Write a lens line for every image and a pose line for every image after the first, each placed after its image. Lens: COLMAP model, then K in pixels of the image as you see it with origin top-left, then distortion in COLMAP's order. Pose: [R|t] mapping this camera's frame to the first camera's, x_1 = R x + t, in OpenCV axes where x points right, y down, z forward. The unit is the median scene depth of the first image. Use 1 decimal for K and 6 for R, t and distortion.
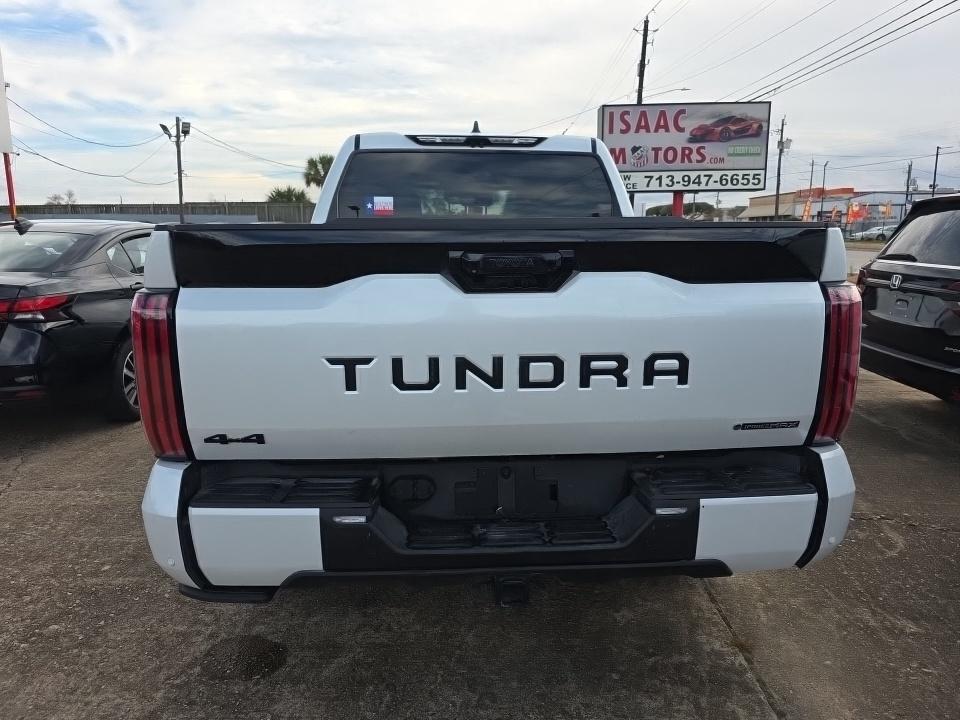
lens RADIAL K [[643.6, 0, 483.3], [0, 643.6, 352.2], [0, 0, 1]] dist [0.047579, -0.028999]
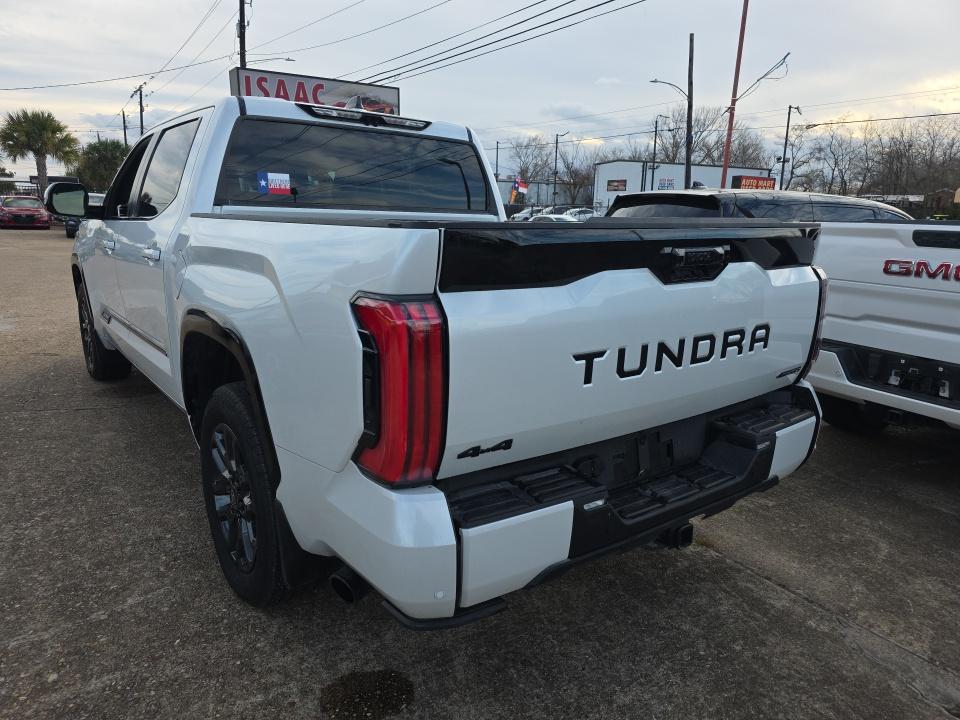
lens RADIAL K [[643.6, 0, 480.5], [0, 643.6, 363.4], [0, 0, 1]] dist [0.047579, -0.028999]
pose [[0.833241, -0.106303, 0.542595, -0.889418], [0.076102, 0.994054, 0.077886, -0.065384], [-0.547648, -0.023605, 0.836376, 0.219534]]
